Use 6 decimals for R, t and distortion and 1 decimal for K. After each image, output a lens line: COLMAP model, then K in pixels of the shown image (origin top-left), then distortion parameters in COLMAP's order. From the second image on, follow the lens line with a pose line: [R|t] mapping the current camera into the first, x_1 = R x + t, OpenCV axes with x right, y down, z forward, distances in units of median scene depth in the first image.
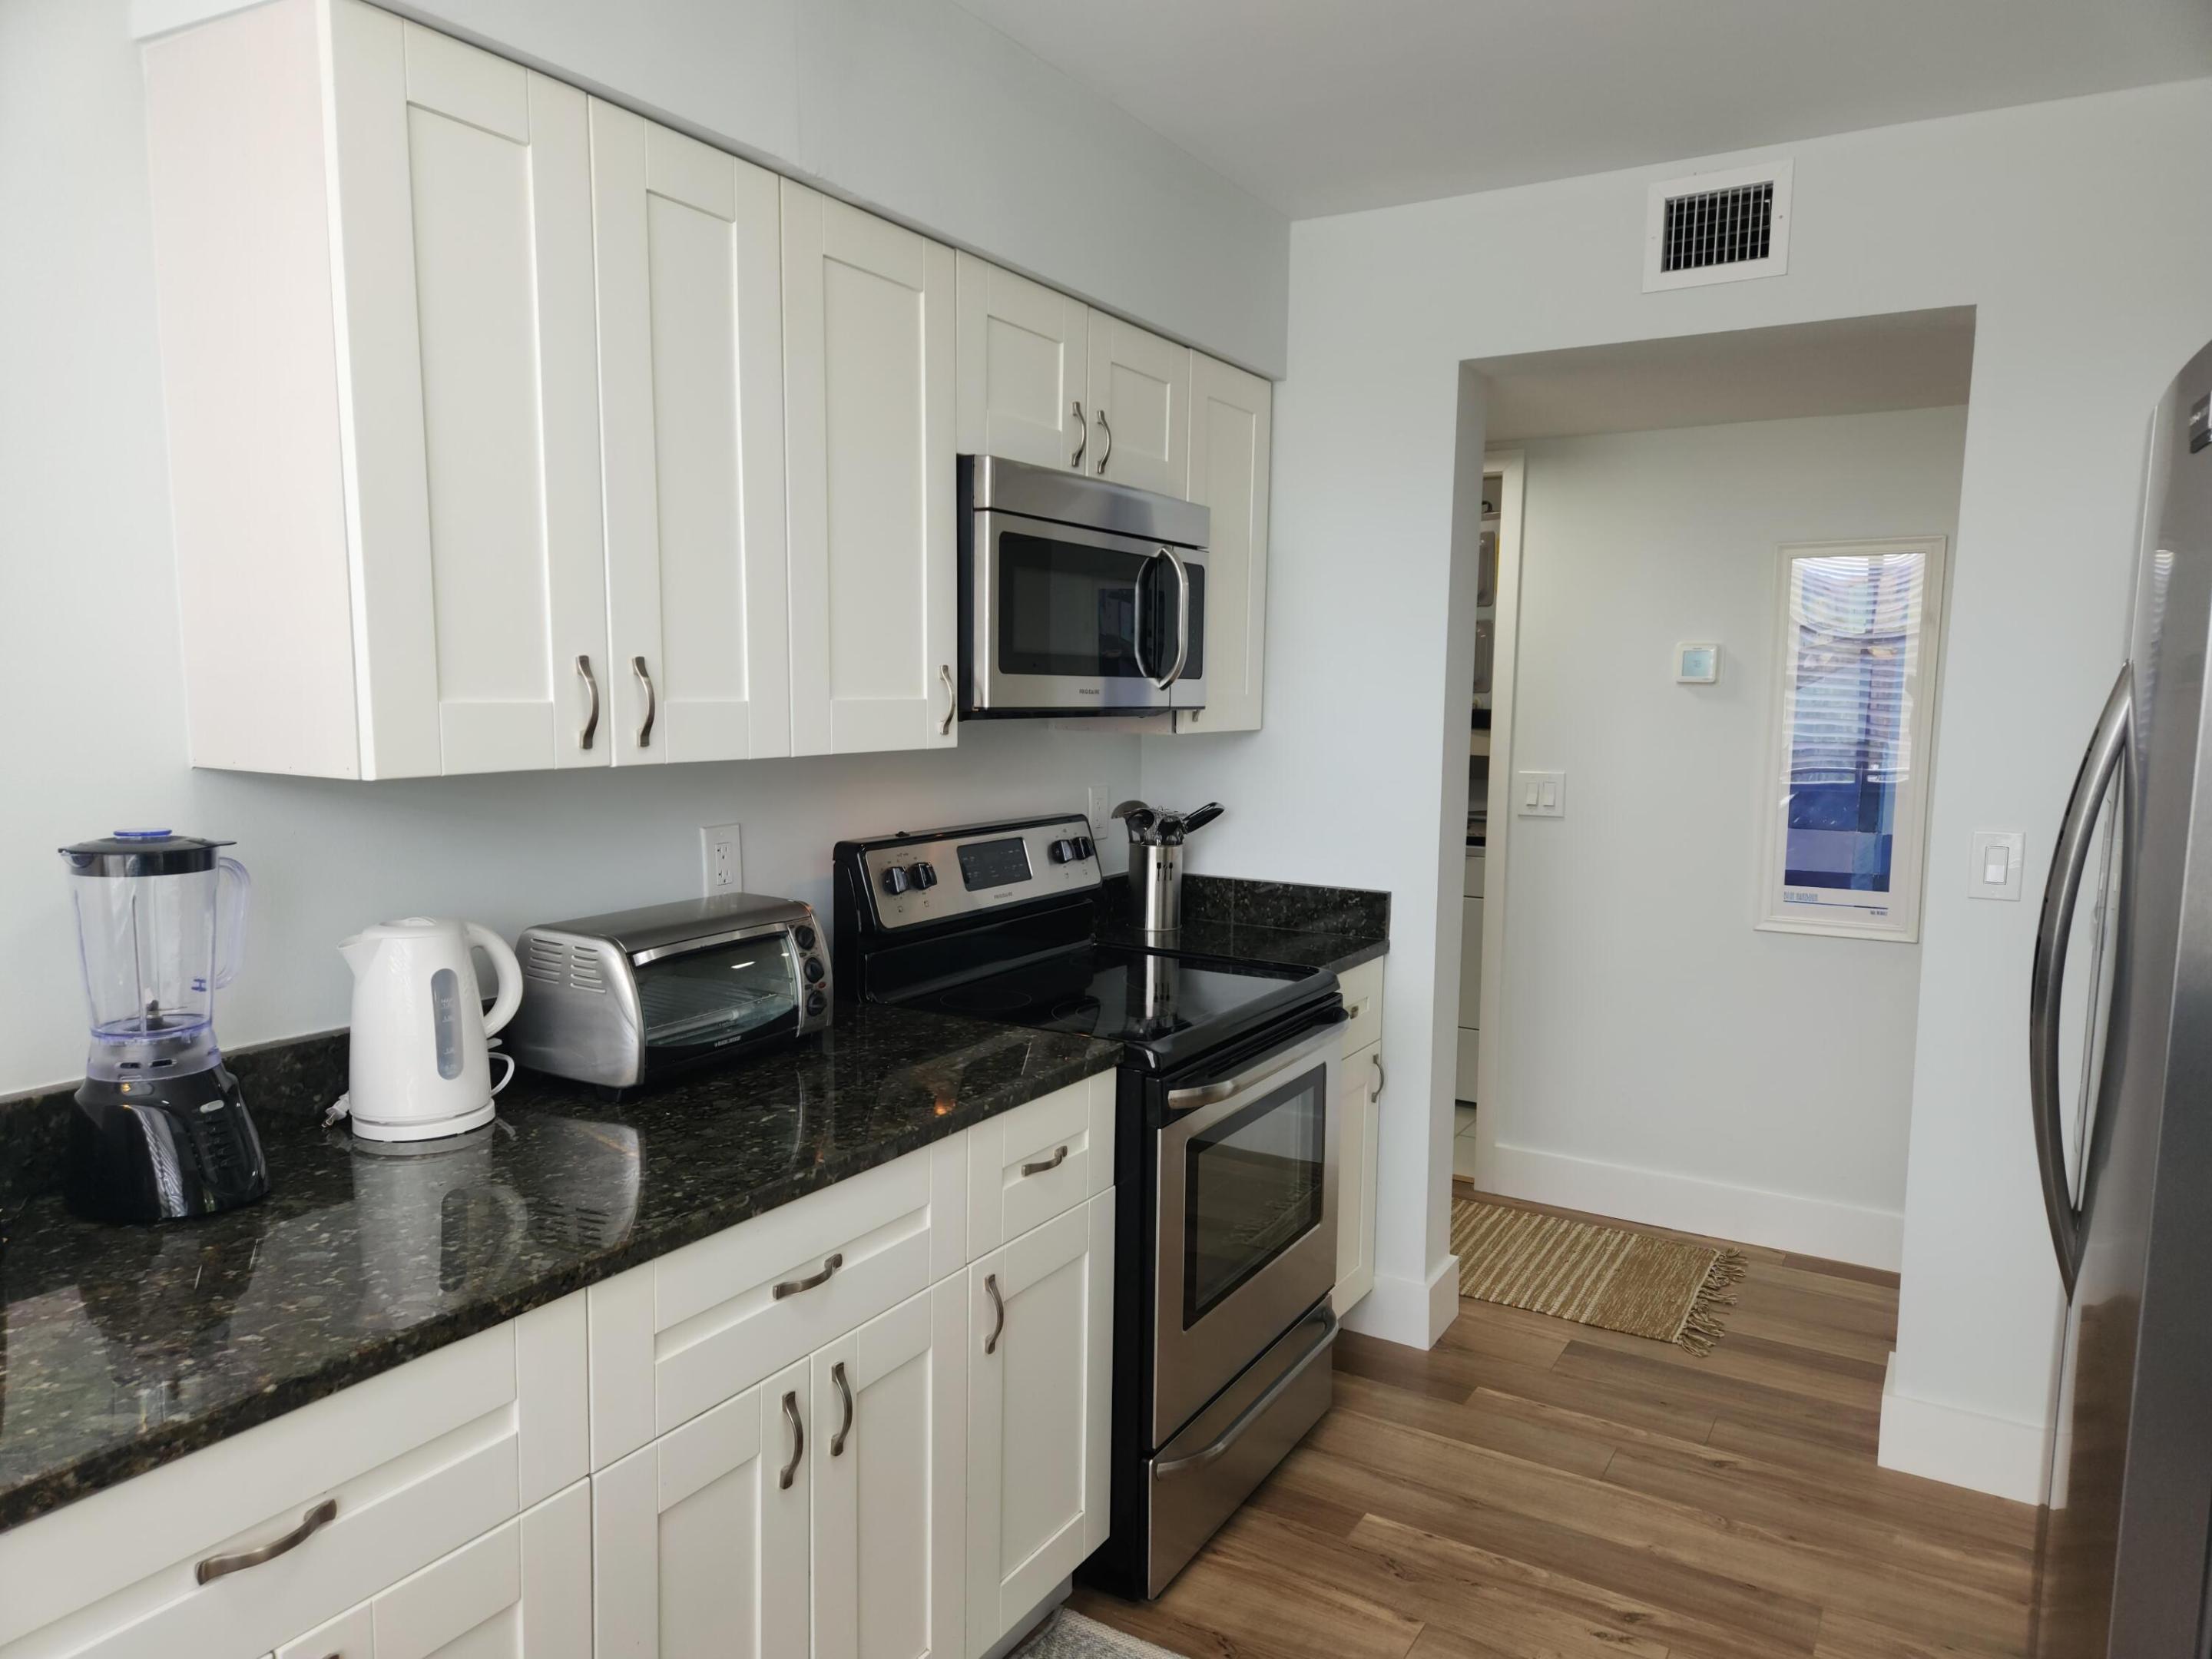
lens RADIAL K [[1493.9, 0, 1108.0], [0, 1493.9, 837.8], [0, 0, 1]] dist [0.070181, -0.049861]
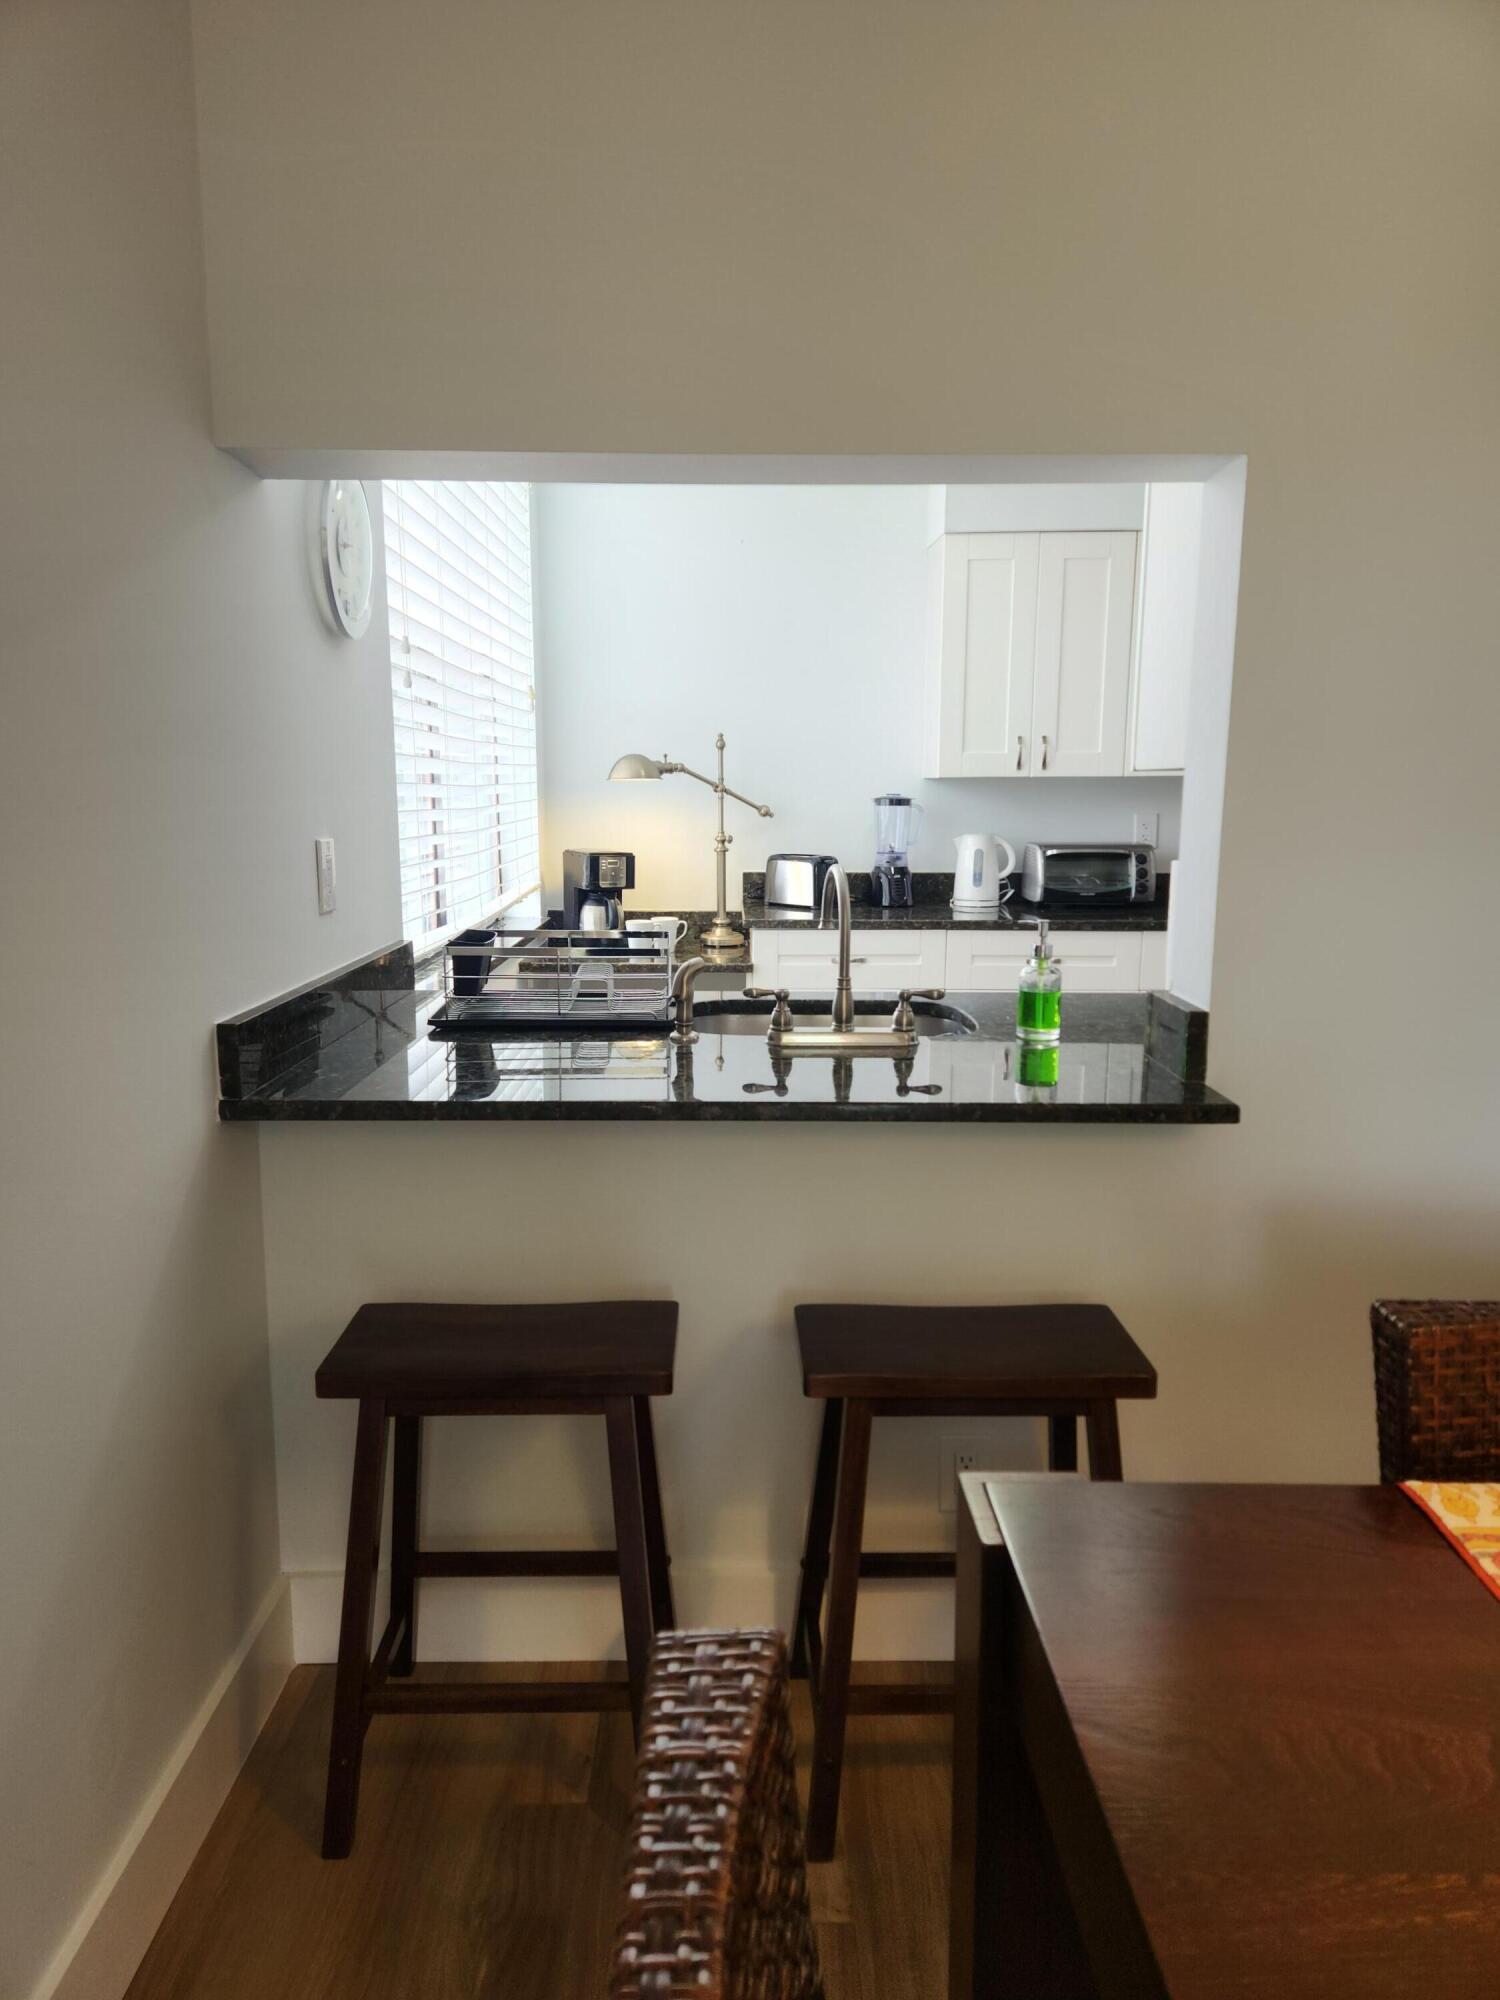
lens RADIAL K [[1350.7, 0, 750.6], [0, 1350.7, 1000.7], [0, 0, 1]] dist [0.070181, -0.049861]
pose [[0.527065, 0.118839, -0.841474, 1.561134], [-0.089191, 0.992441, 0.084294, 0.198511], [0.845131, 0.030623, 0.533681, -0.746623]]
